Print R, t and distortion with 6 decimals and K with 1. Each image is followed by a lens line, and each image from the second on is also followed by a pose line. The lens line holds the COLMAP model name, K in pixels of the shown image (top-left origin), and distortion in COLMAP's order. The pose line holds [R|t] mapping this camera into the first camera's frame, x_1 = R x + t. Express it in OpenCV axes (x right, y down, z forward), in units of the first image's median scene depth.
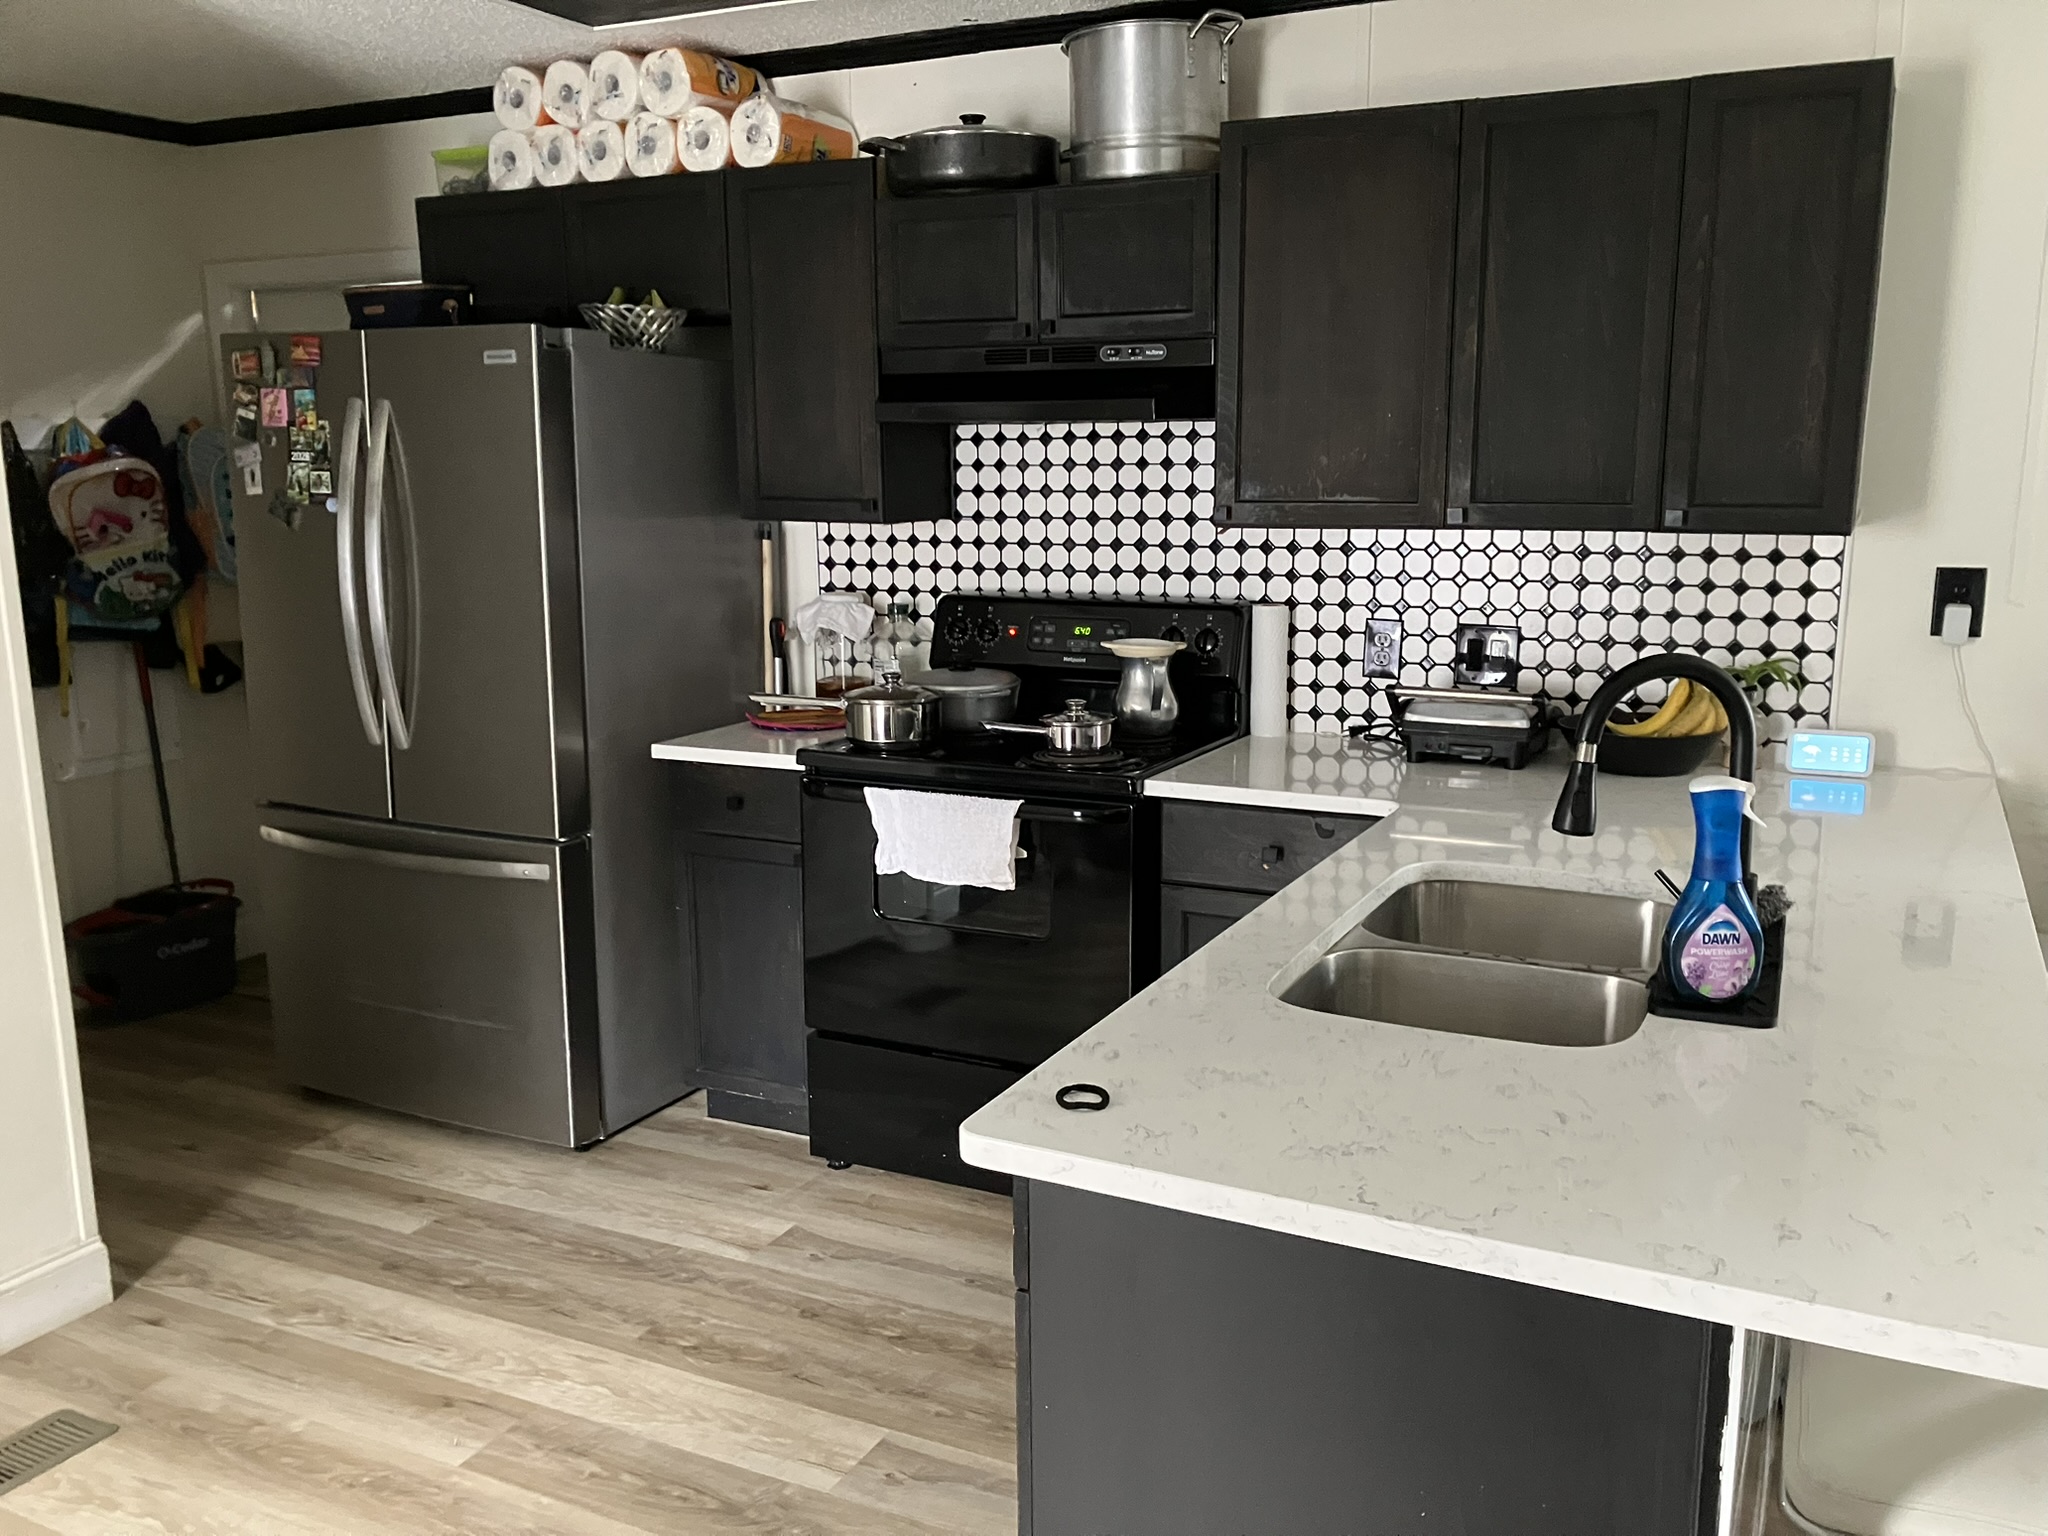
lens RADIAL K [[1665.4, 0, 1033.8], [0, 1665.4, 777.6], [0, 0, 1]] dist [0.038534, -0.037692]
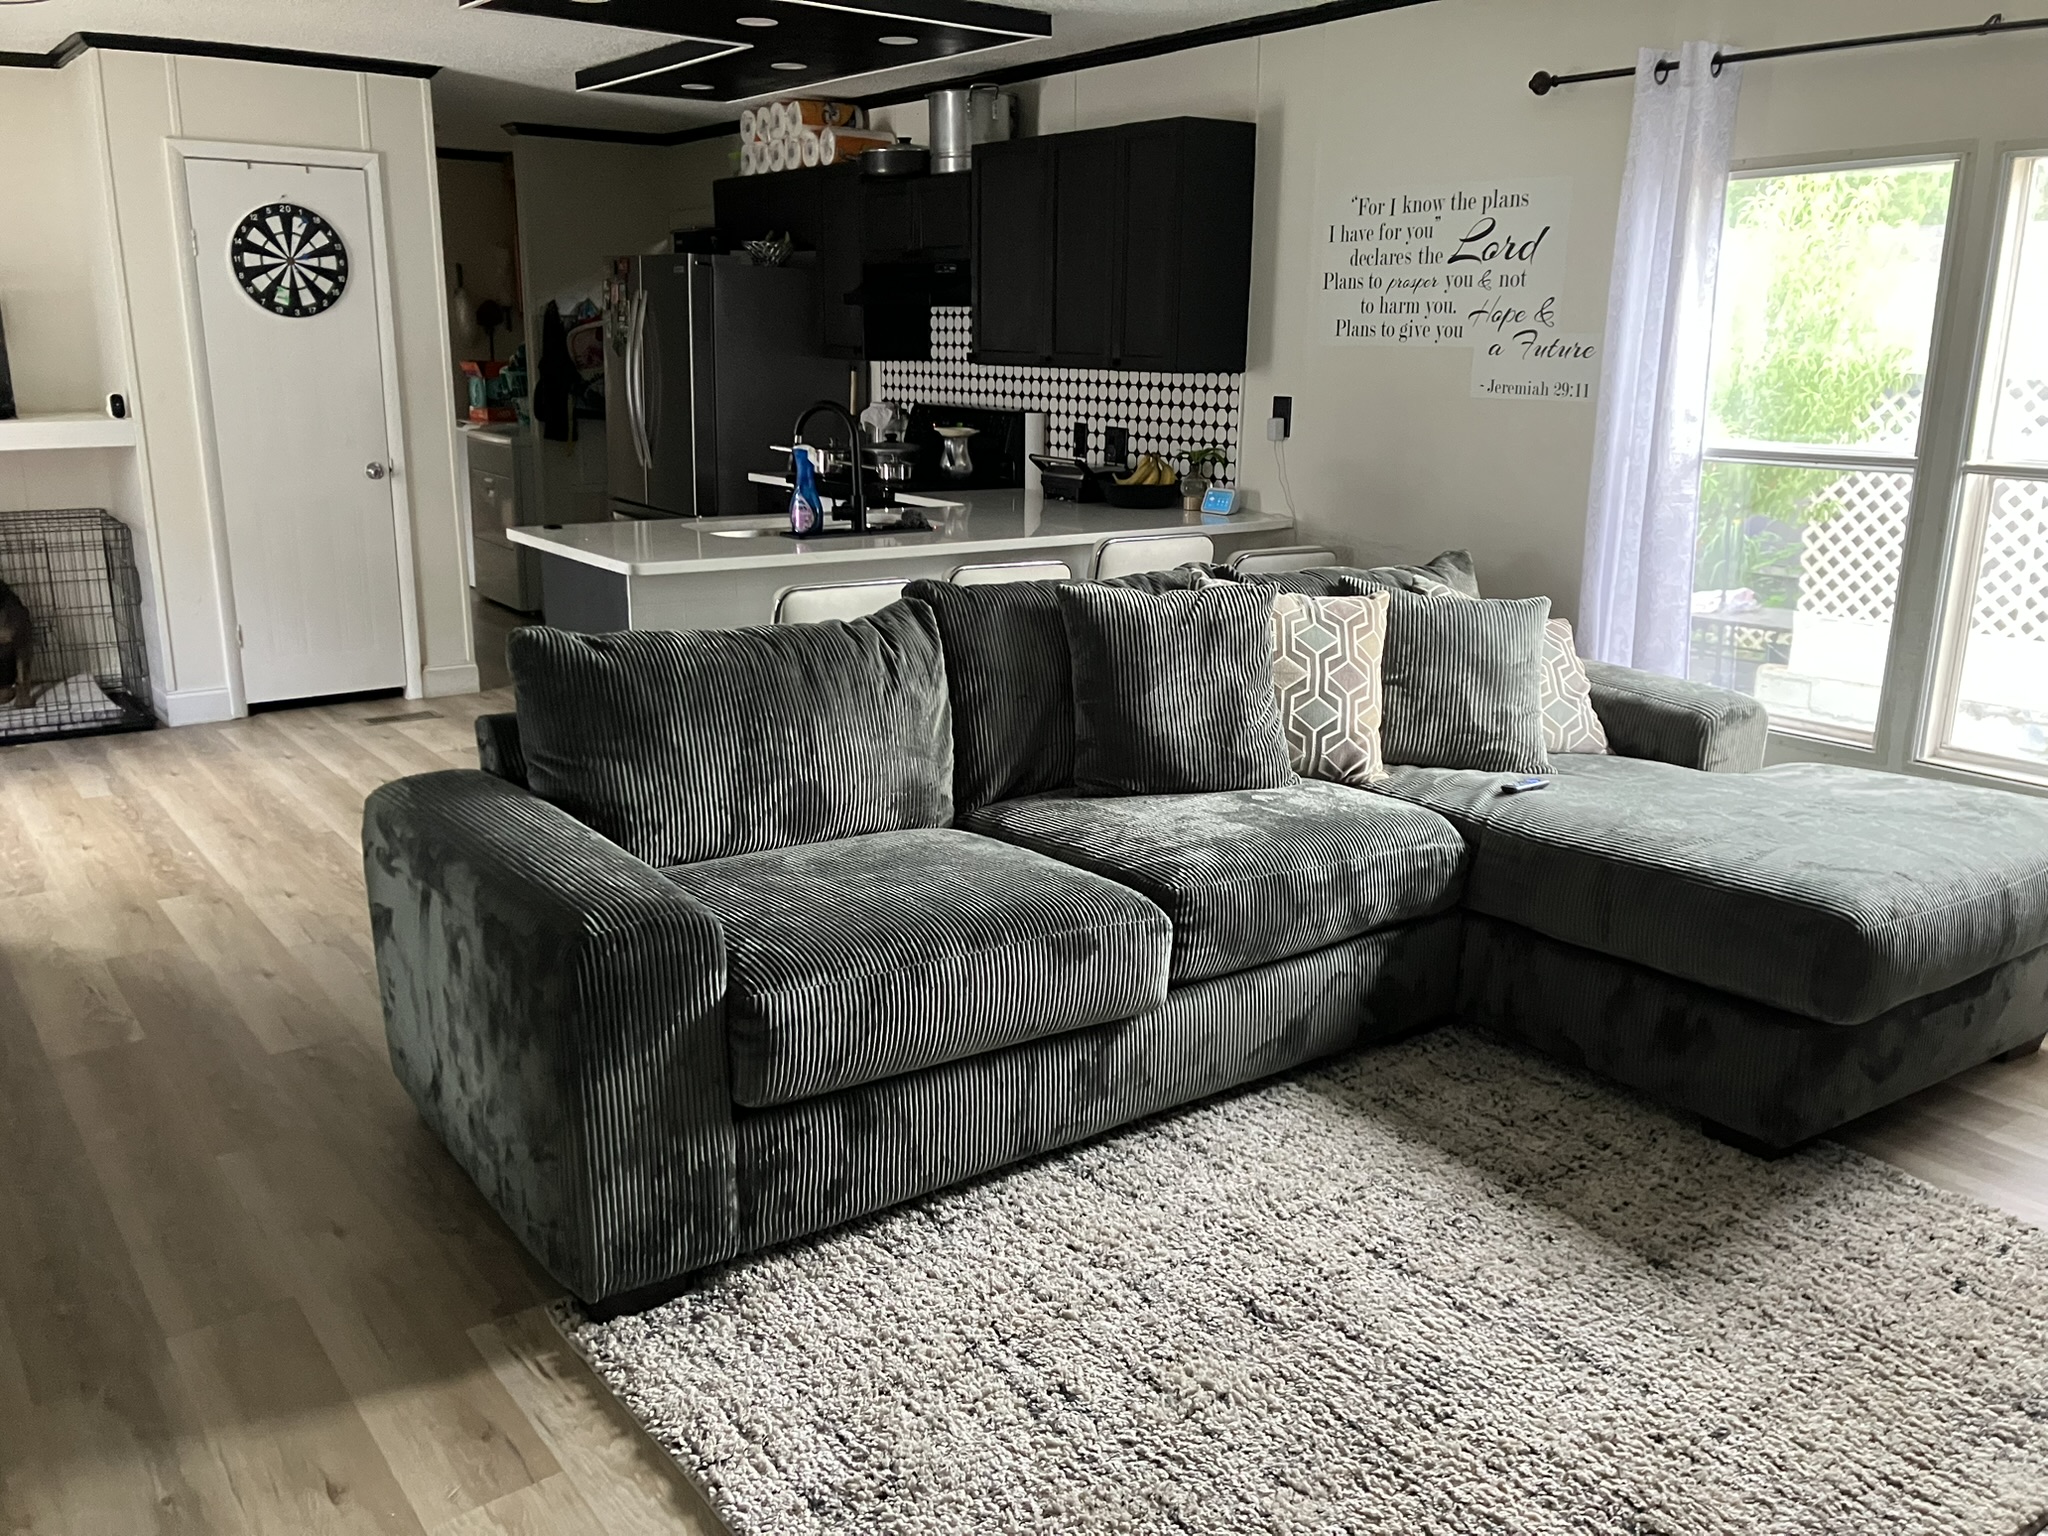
lens RADIAL K [[1665.4, 0, 1013.2], [0, 1665.4, 766.7], [0, 0, 1]] dist [0.038534, -0.037692]
pose [[0.886578, 0.132788, -0.443110, 0.934078], [-0.102677, 0.990507, 0.091391, 0.107169], [0.451040, -0.035528, 0.891796, -0.591887]]
